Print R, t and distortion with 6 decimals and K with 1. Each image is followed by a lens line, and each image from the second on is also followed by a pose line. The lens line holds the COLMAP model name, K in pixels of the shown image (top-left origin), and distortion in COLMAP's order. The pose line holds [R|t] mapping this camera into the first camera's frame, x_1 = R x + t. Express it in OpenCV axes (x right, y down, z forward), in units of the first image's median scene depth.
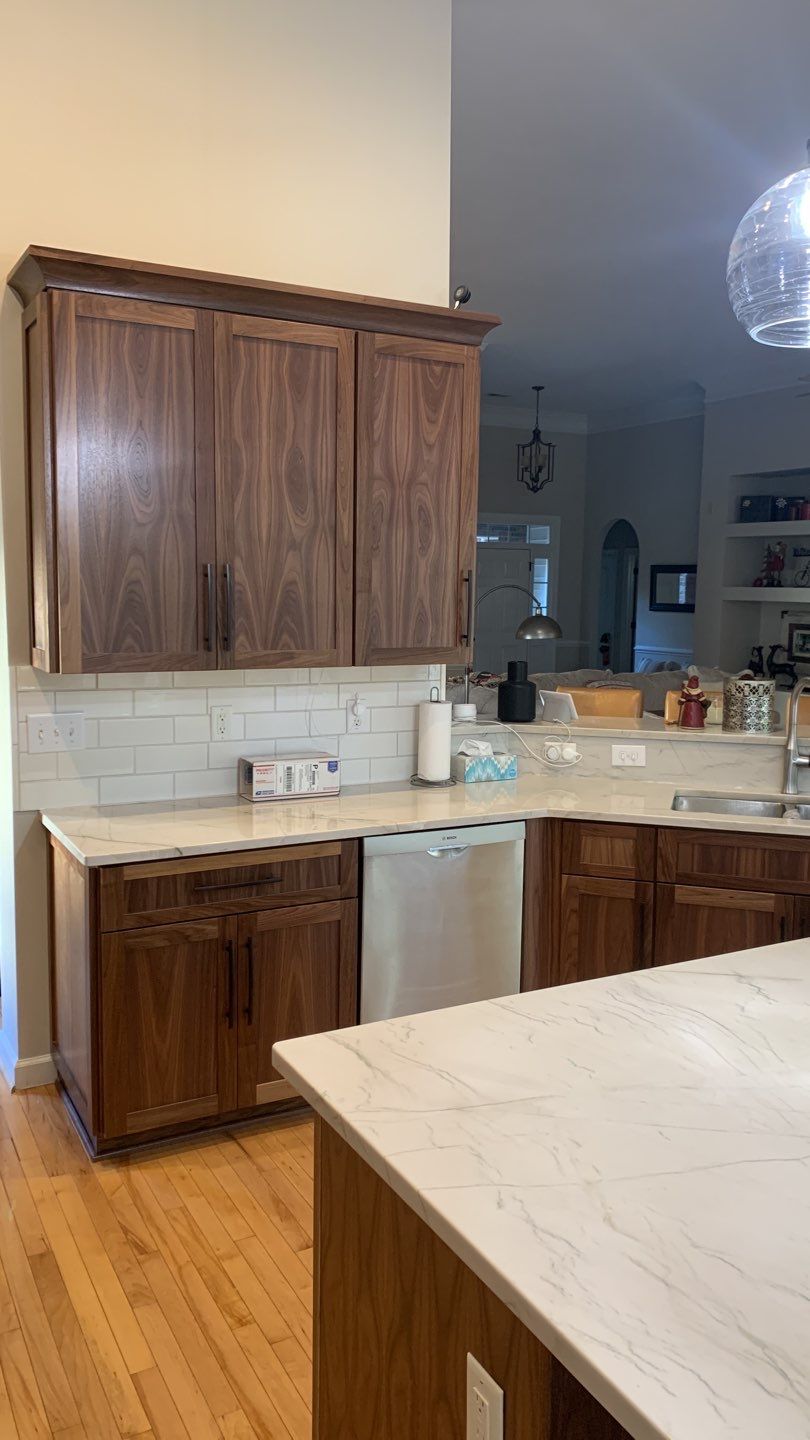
lens RADIAL K [[1096.3, 0, 405.0], [0, 1096.3, 720.0], [0, 0, 1]] dist [0.009469, 0.002443]
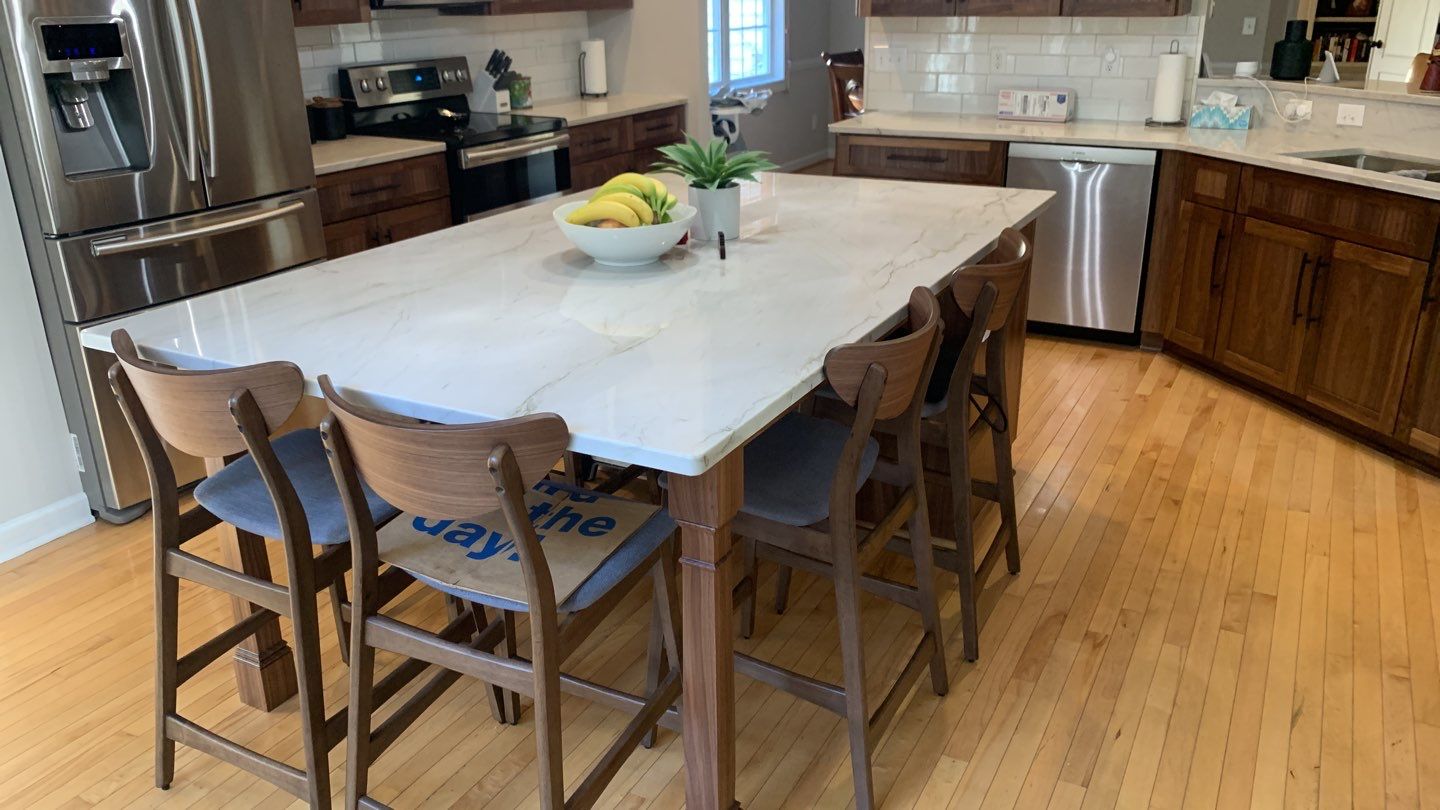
lens RADIAL K [[1096.3, 0, 720.0], [0, 1096.3, 405.0], [0, 0, 1]] dist [0.009469, 0.002443]
pose [[0.543158, 0.279539, -0.791731, 0.899125], [-0.085997, 0.956514, 0.278722, 0.064660], [0.835215, -0.083304, 0.543577, -0.089922]]
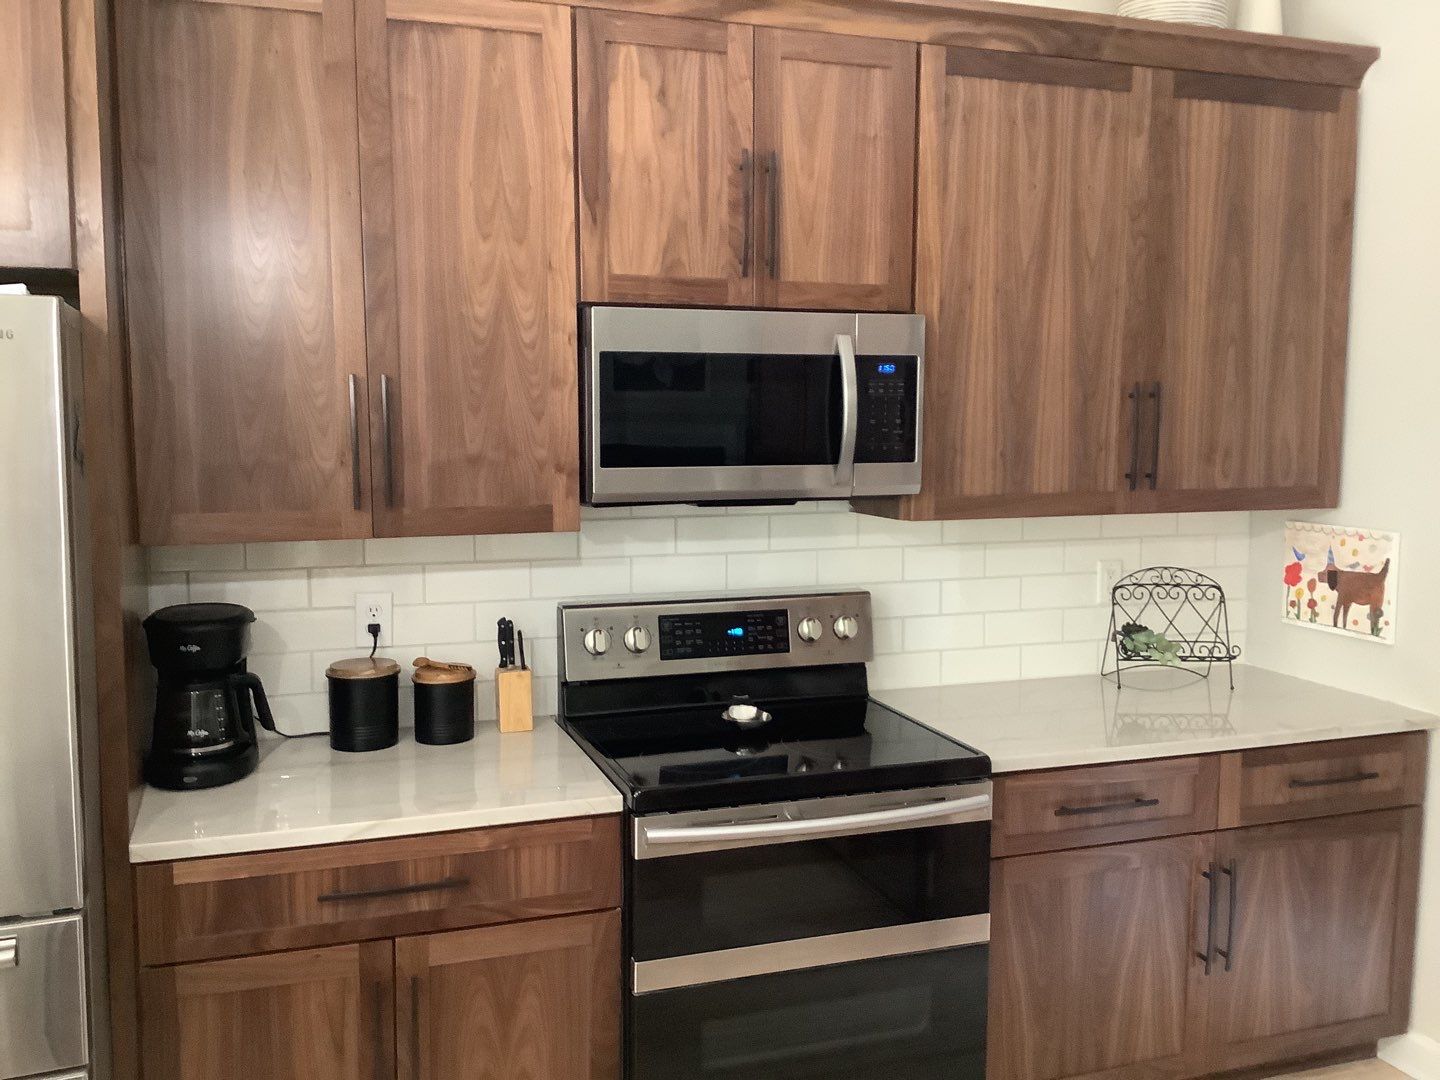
lens RADIAL K [[1342.6, 0, 745.8], [0, 1342.6, 564.3], [0, 0, 1]] dist [0.163783, -0.444957]
pose [[-0.145700, 0.097762, -0.984487, 0.318239], [-0.134002, 0.983985, 0.117544, -0.055105], [0.980212, 0.149049, -0.130266, 0.493611]]
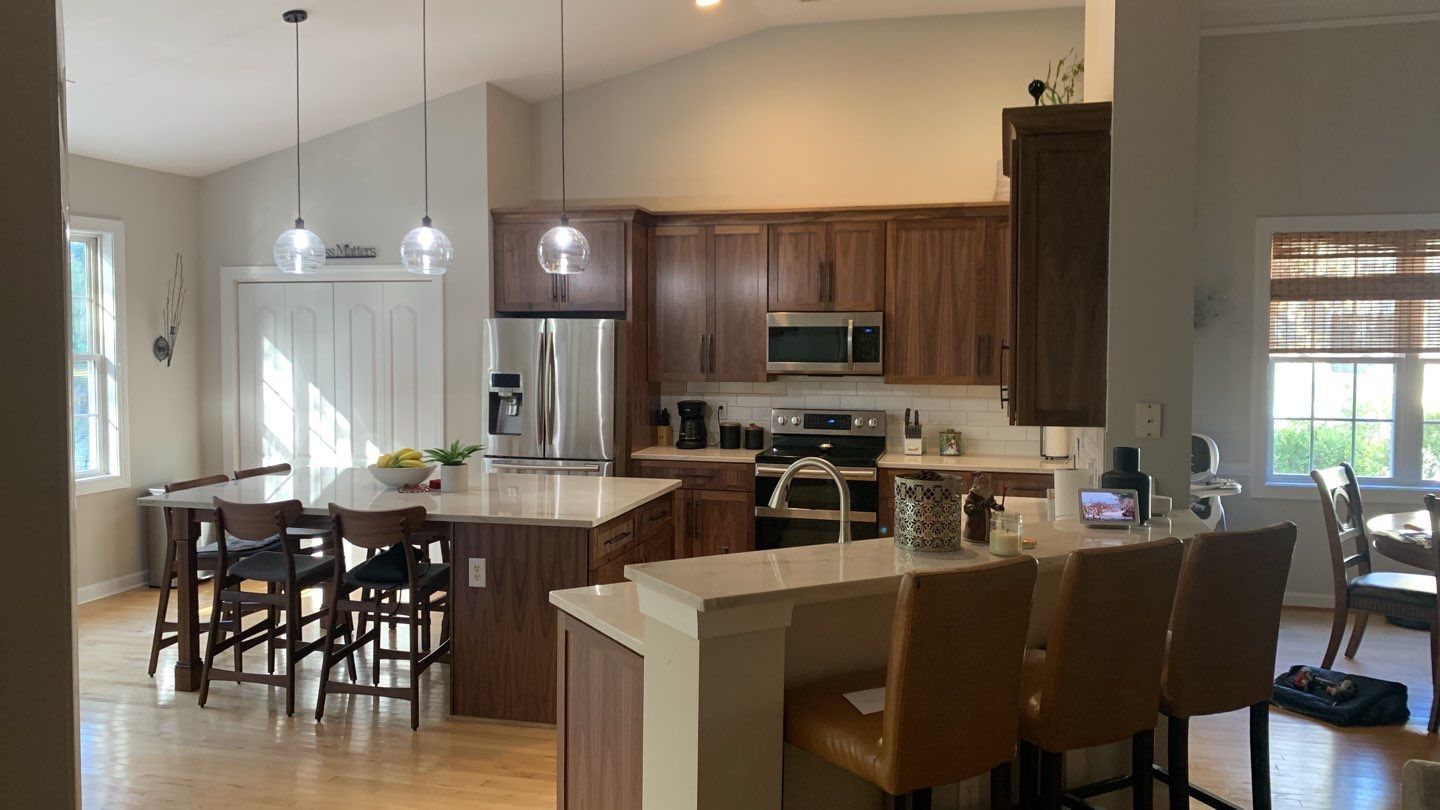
lens RADIAL K [[1096.3, 0, 720.0], [0, 1096.3, 405.0], [0, 0, 1]] dist [0.009469, 0.002443]
pose [[-0.683705, 0.023844, -0.729369, 1.093026], [-0.110893, 0.984465, 0.136133, -0.192613], [0.721284, 0.173956, -0.670439, 1.587938]]
